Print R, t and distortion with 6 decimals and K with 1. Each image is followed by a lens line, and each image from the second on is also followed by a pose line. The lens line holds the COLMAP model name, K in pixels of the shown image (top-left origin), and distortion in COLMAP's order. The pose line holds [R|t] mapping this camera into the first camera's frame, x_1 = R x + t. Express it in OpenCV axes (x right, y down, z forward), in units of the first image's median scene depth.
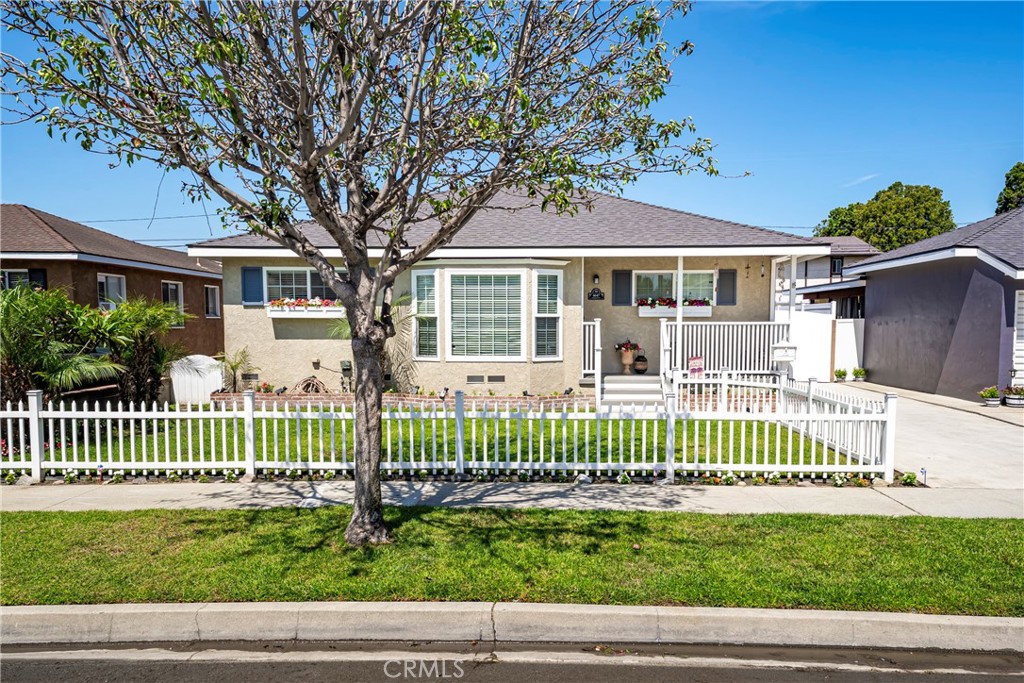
lens RADIAL K [[700.6, 0, 509.1], [0, 700.6, 373.0], [0, 0, 1]] dist [0.037502, 0.000513]
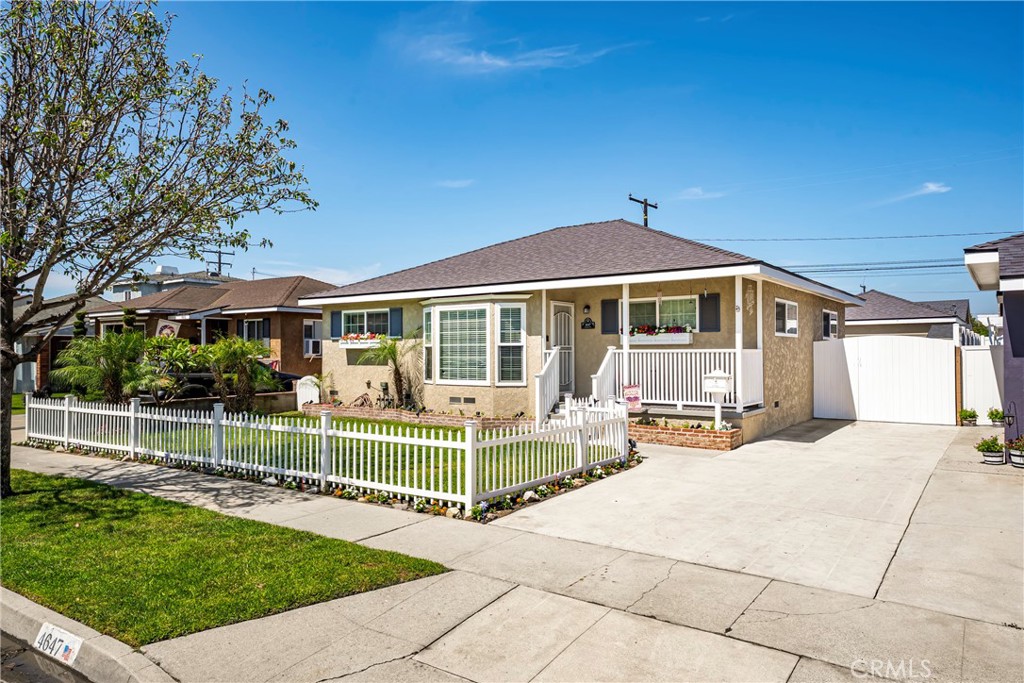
lens RADIAL K [[636.6, 0, 507.4], [0, 636.6, 345.6], [0, 0, 1]] dist [0.035764, 0.002936]
pose [[0.845763, -0.009513, -0.533474, 0.582742], [-0.034323, 0.996800, -0.072191, -0.007998], [0.532453, 0.079367, 0.842730, 0.153887]]
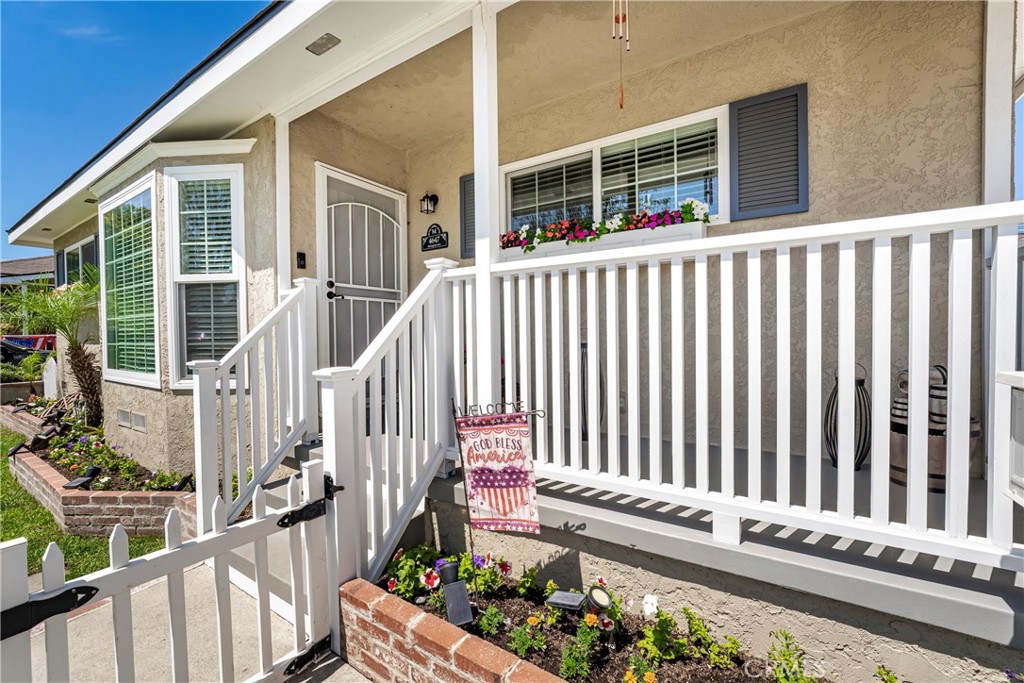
lens RADIAL K [[416.2, 0, 502.9], [0, 416.2, 341.1], [0, 0, 1]] dist [-0.015736, 0.003071]
pose [[0.871727, 0.000775, -0.489992, 0.324074], [-0.023606, 0.998904, -0.040417, -0.039605], [0.489424, 0.046799, 0.870790, 0.873903]]
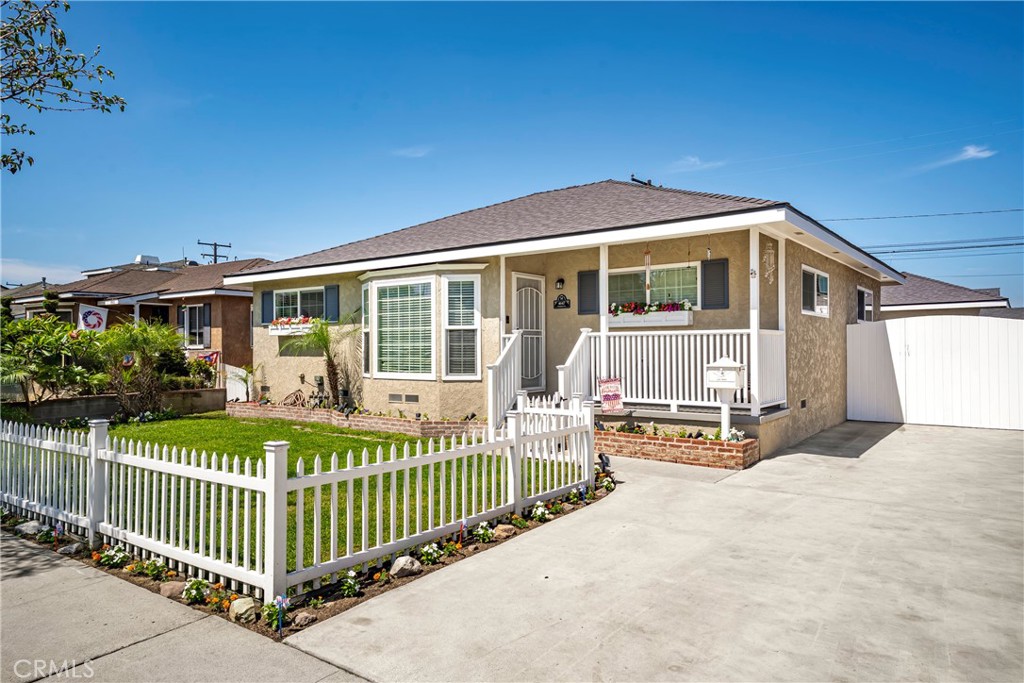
lens RADIAL K [[636.6, 0, 502.6], [0, 636.6, 344.1], [0, 0, 1]] dist [0.035764, 0.002936]
pose [[0.834497, -0.008184, -0.550952, 0.530384], [-0.033739, 0.997255, -0.065916, -0.011479], [0.549979, 0.073595, 0.831930, 0.372835]]
